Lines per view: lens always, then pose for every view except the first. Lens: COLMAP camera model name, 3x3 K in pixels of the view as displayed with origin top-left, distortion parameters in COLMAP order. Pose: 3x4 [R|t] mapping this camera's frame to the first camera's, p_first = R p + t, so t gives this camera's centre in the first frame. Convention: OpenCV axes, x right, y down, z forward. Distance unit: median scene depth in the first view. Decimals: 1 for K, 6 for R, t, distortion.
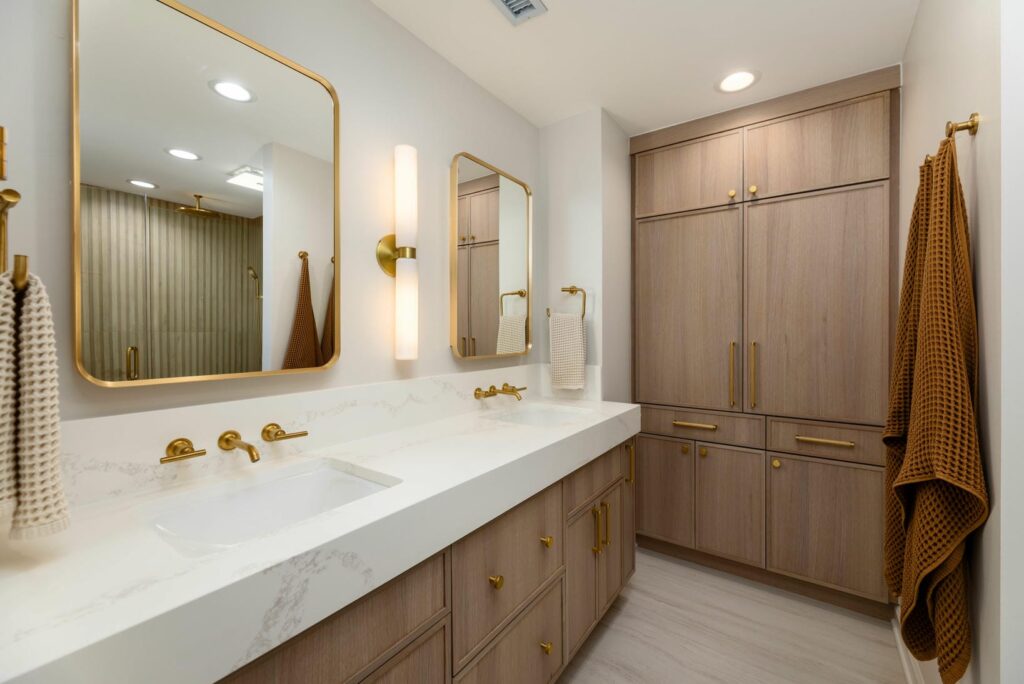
lens RADIAL K [[417.6, 0, 531.6], [0, 417.6, 331.0], [0, 0, 1]] dist [0.005734, -0.000173]
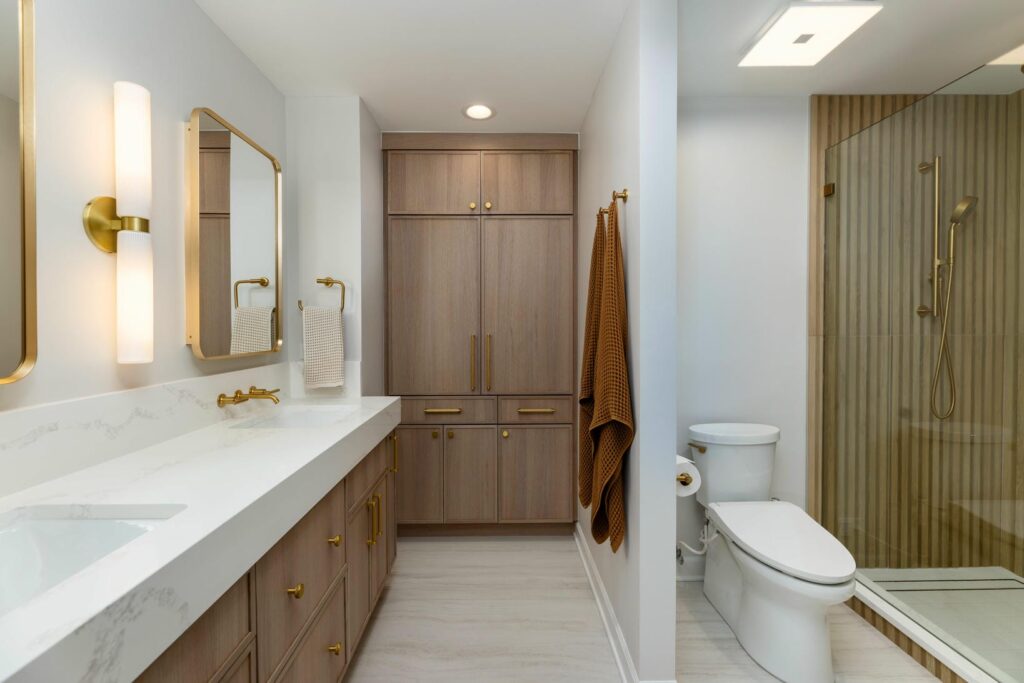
lens RADIAL K [[434.5, 0, 530.0], [0, 434.5, 325.4], [0, 0, 1]] dist [0.006864, -0.000339]
pose [[0.793665, -0.001144, 0.608354, -0.156305], [0.000647, 0.999999, 0.001036, -0.001002], [-0.608355, -0.000429, 0.793665, -0.059123]]
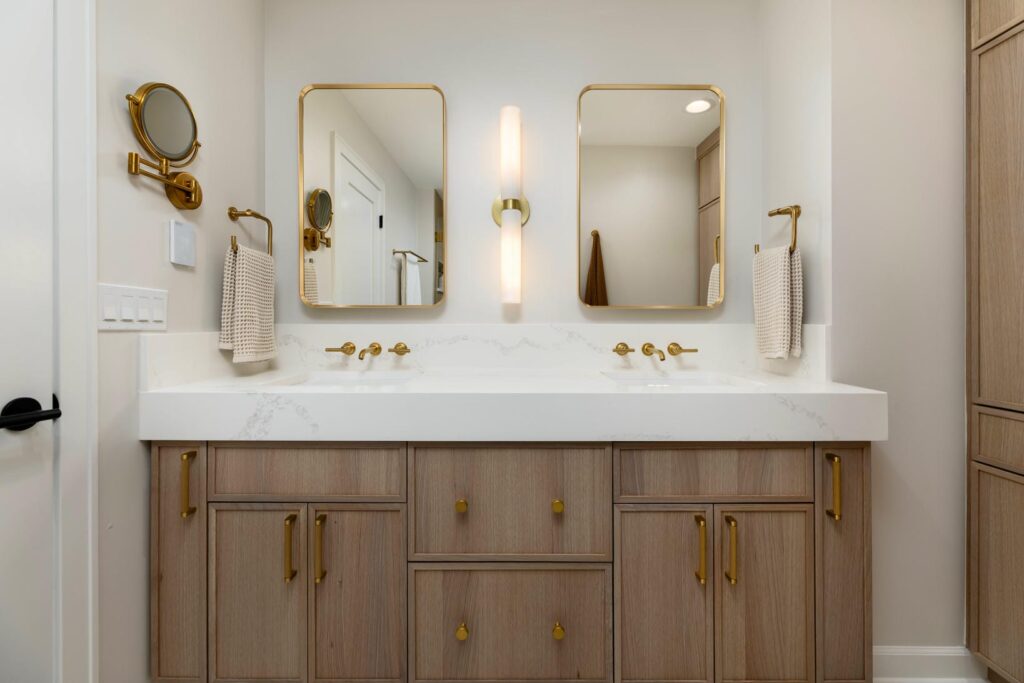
lens RADIAL K [[434.5, 0, 530.0], [0, 434.5, 325.4], [0, 0, 1]] dist [0.006864, -0.000339]
pose [[0.569148, 0.004789, -0.822221, 0.477571], [-0.000522, 0.999985, 0.005463, 0.086737], [0.822235, -0.002680, 0.569142, 0.292384]]
